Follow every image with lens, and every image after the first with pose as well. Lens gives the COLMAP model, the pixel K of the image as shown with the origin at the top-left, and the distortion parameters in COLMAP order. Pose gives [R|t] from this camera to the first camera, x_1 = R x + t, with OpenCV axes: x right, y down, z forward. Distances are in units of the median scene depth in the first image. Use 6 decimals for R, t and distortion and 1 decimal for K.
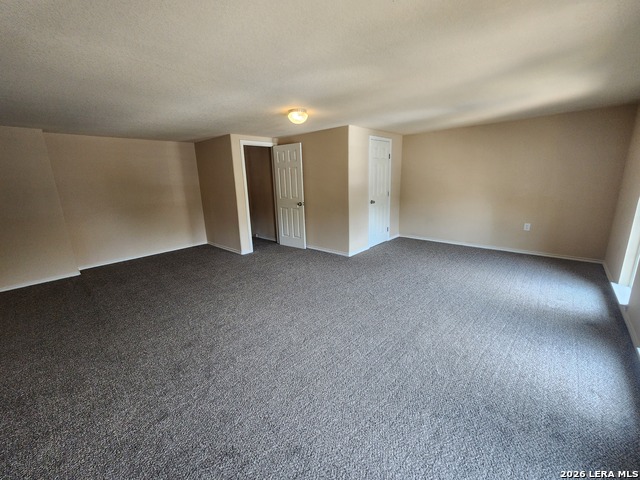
lens RADIAL K [[263.2, 0, 318.7], [0, 263.2, 236.5], [0, 0, 1]] dist [0.007274, -0.001558]
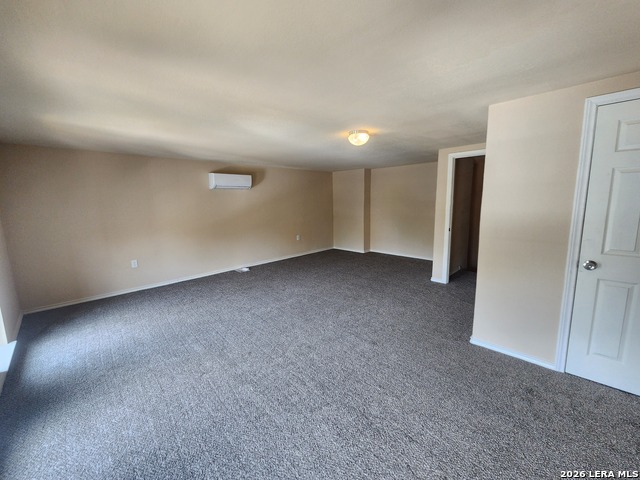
lens RADIAL K [[263.2, 0, 319.4], [0, 263.2, 239.6], [0, 0, 1]] dist [0.007274, -0.001558]
pose [[-0.047271, 0.183377, -0.981905, 0.639146], [-0.200627, 0.961229, 0.189174, -0.172550], [0.978527, 0.205939, -0.008648, 0.646101]]
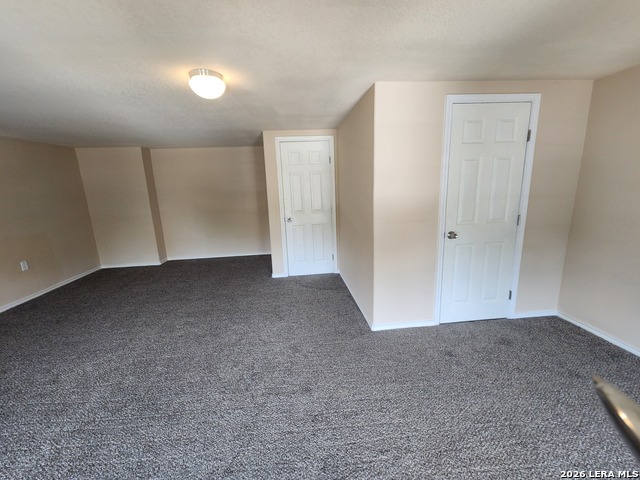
lens RADIAL K [[263.2, 0, 317.5], [0, 263.2, 238.2], [0, 0, 1]] dist [0.007274, -0.001558]
pose [[0.737053, 0.140327, -0.661106, 0.366514], [-0.135287, 0.989042, 0.059106, -0.129081], [0.662156, 0.045874, 0.747960, 0.504536]]
